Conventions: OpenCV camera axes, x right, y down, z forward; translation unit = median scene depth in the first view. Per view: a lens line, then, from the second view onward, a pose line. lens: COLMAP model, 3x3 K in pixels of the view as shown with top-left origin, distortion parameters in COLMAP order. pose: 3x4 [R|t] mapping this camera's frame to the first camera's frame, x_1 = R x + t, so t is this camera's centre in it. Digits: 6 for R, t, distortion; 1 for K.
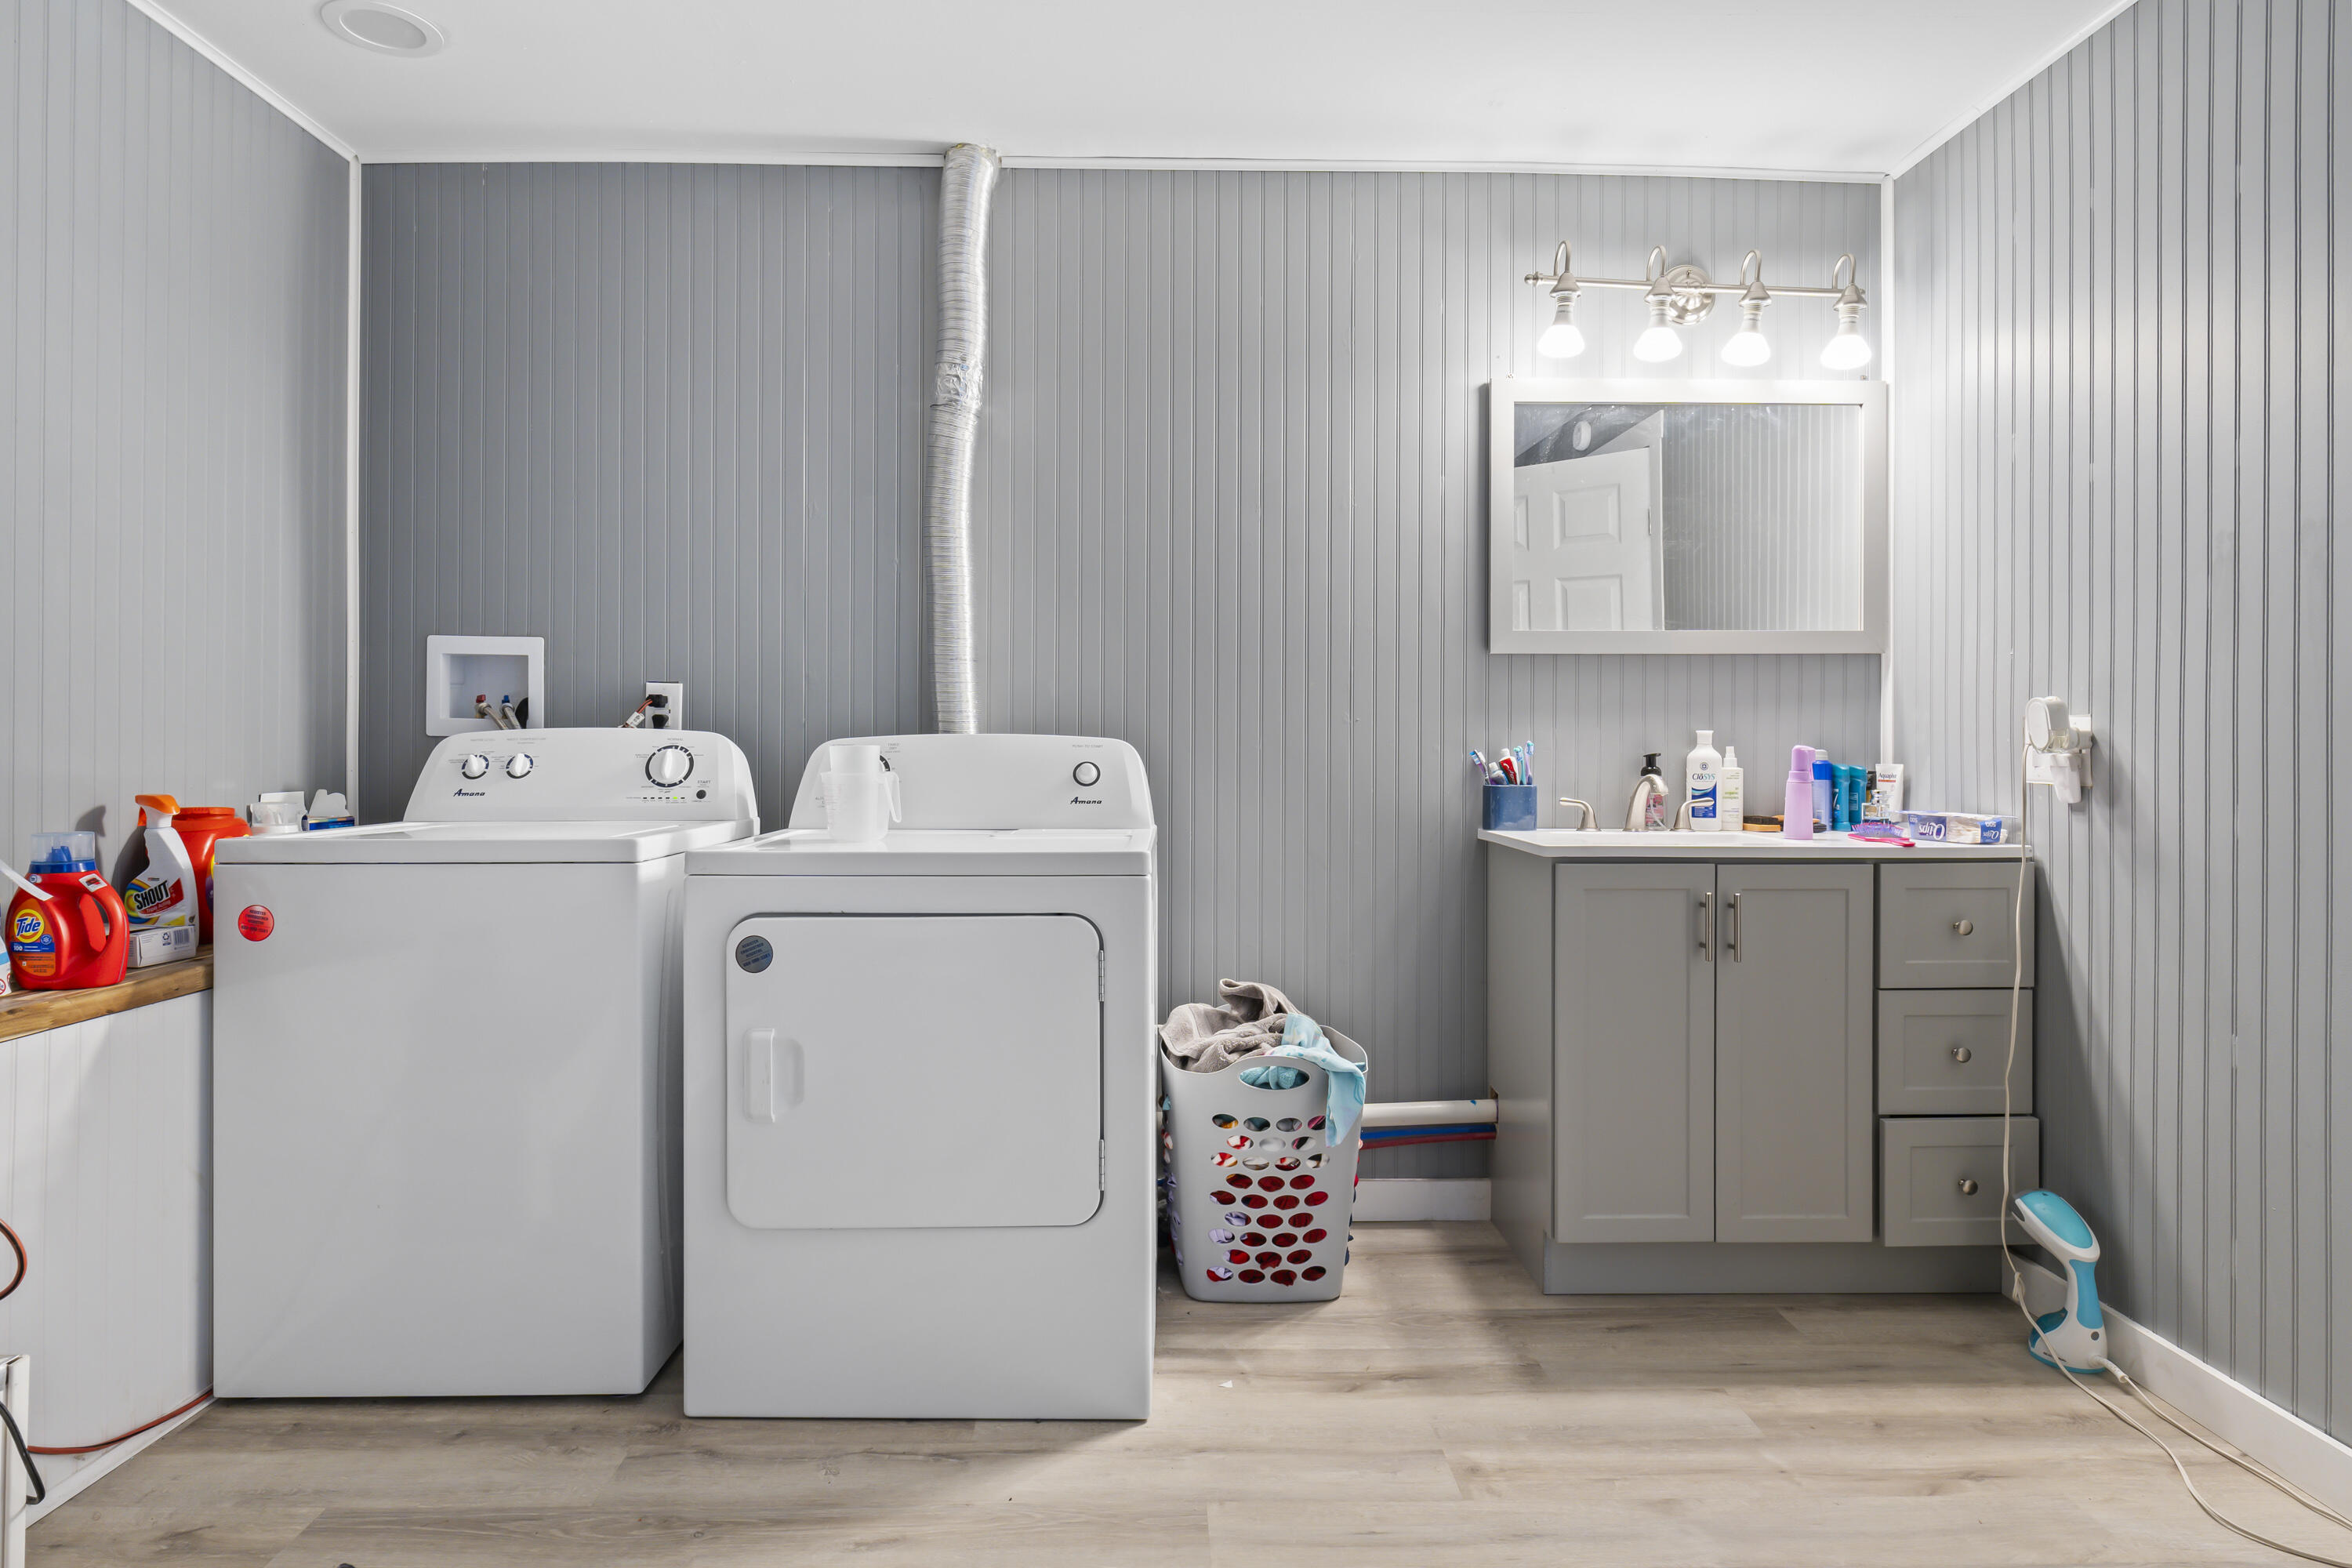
lens RADIAL K [[1248.6, 0, 1170.7], [0, 1248.6, 739.9], [0, 0, 1]] dist [-0.001266, -0.000457]
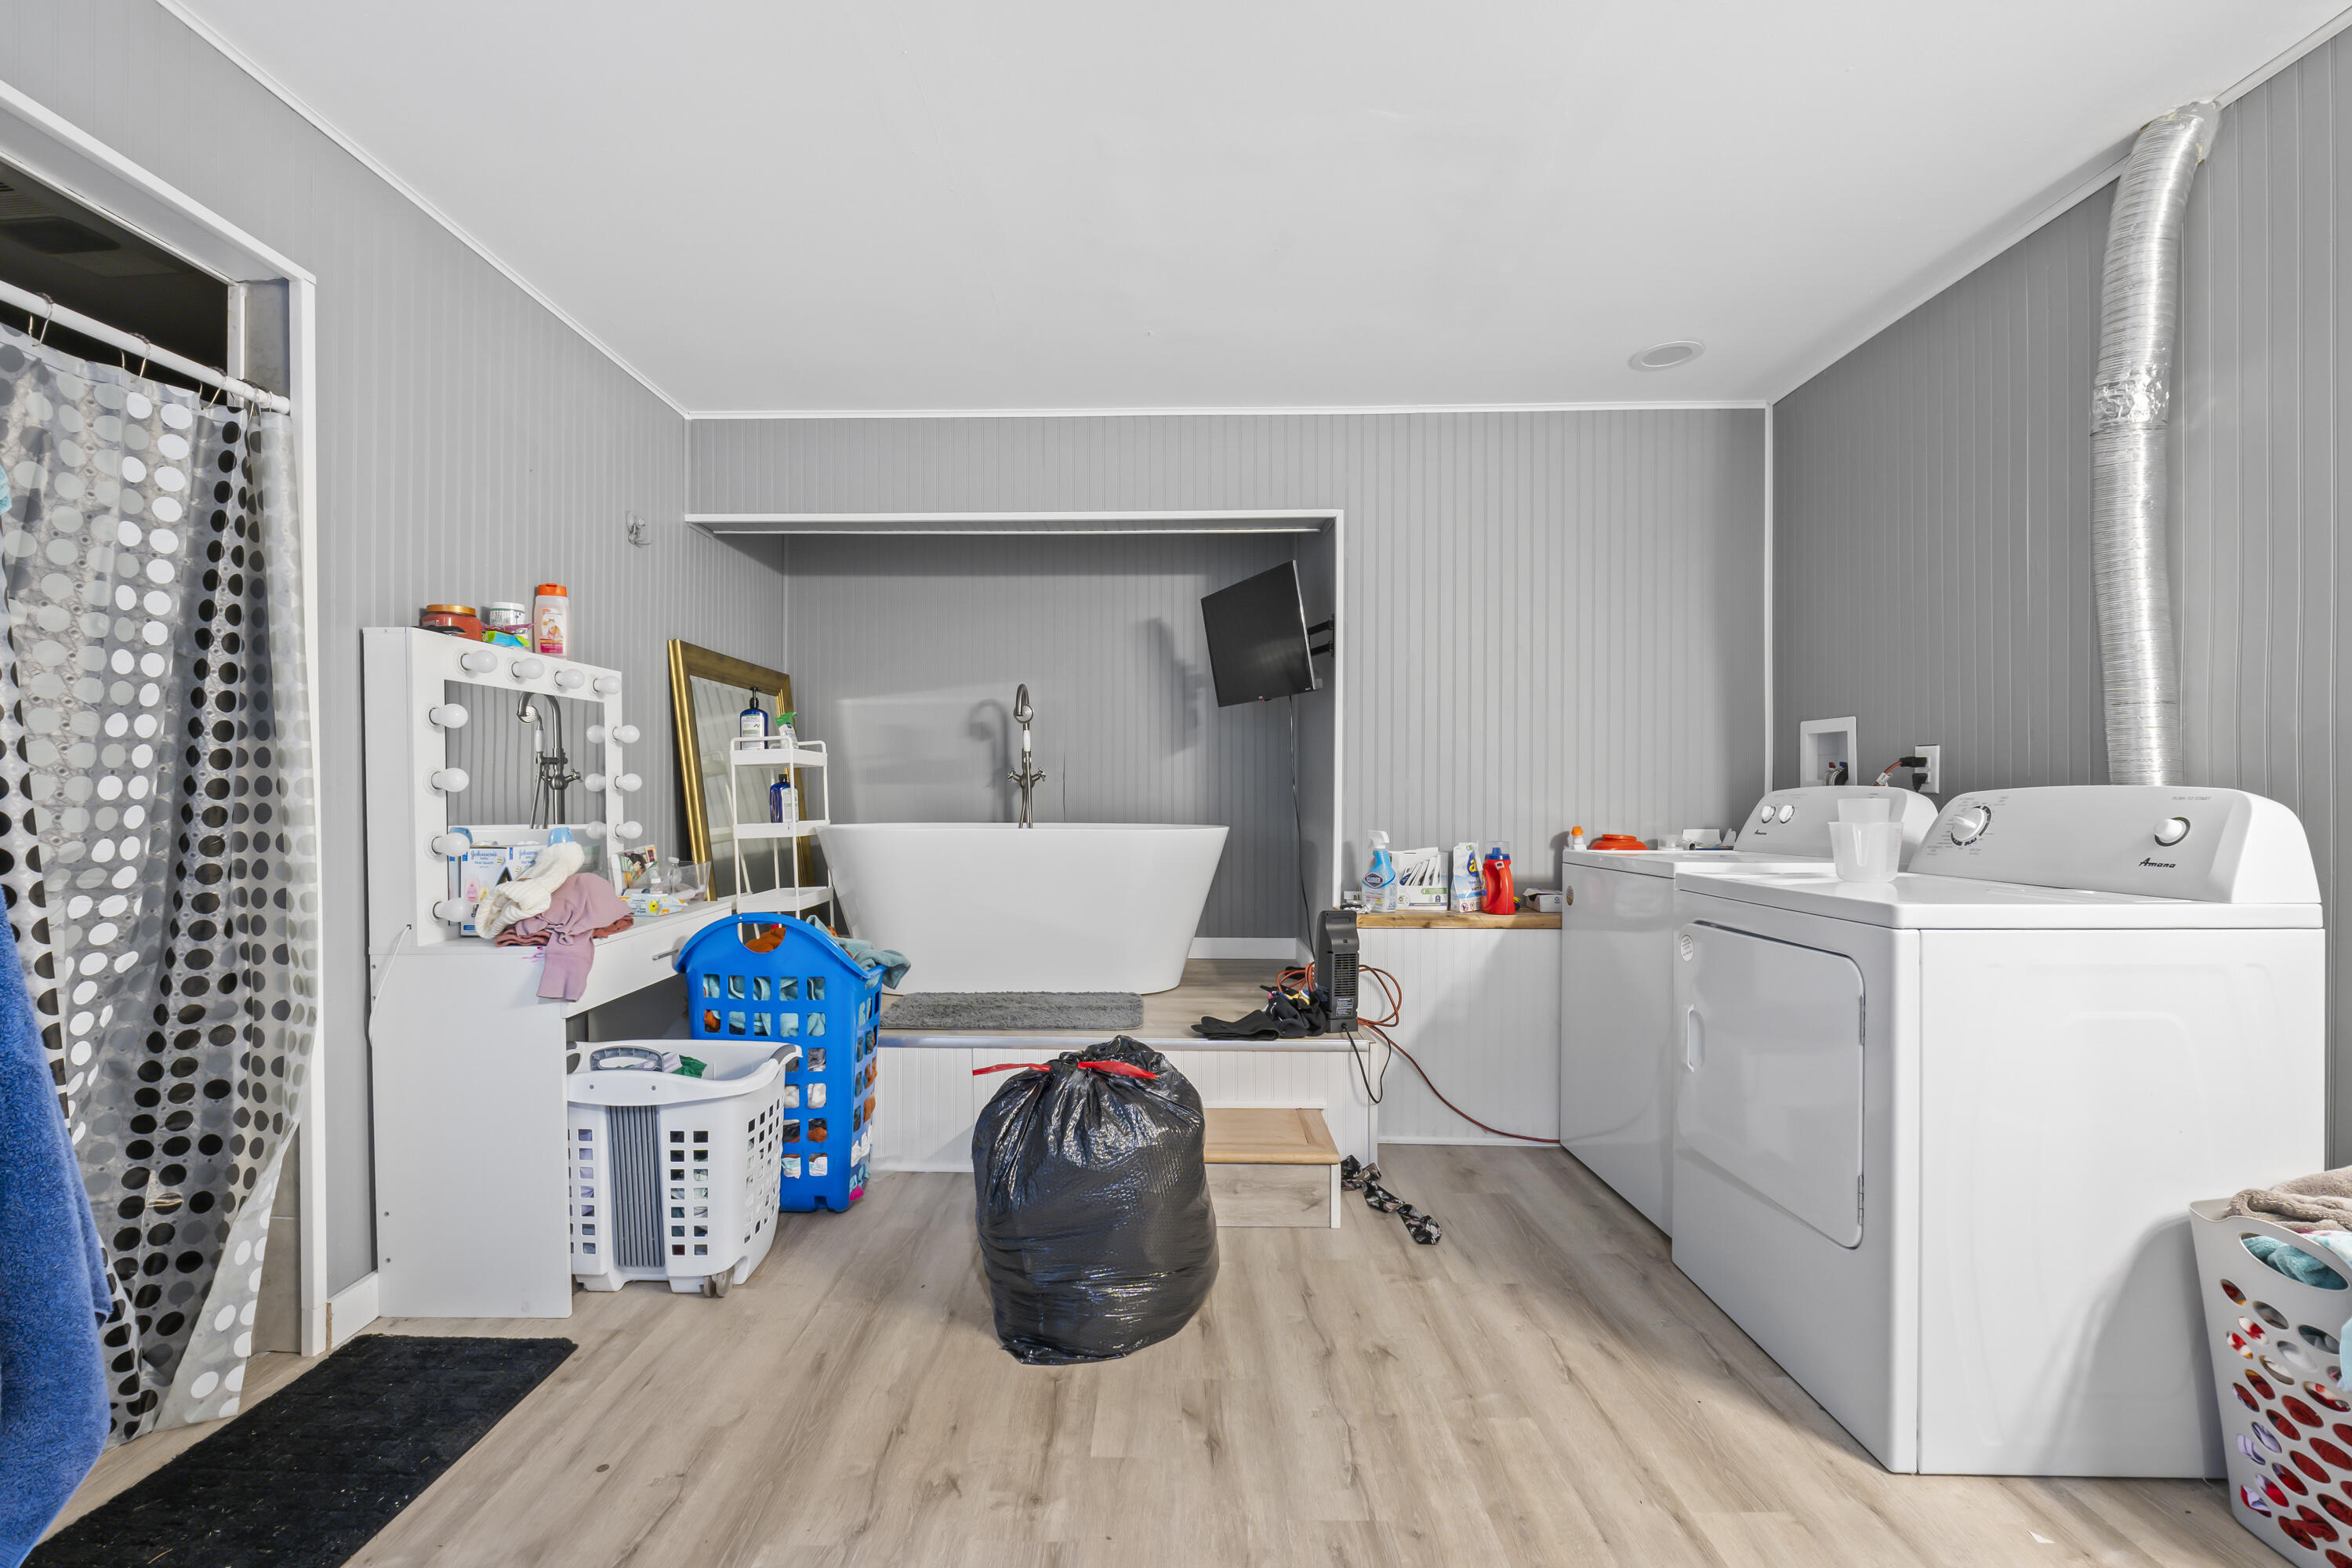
lens RADIAL K [[1051.3, 0, 1161.2], [0, 1051.3, 768.7], [0, 0, 1]] dist [-0.003072, -0.000481]
pose [[-0.040650, -0.031478, -0.998677, 0.715154], [0.010998, 0.999429, -0.031949, -0.000618], [0.999113, -0.012283, -0.040281, 0.375406]]
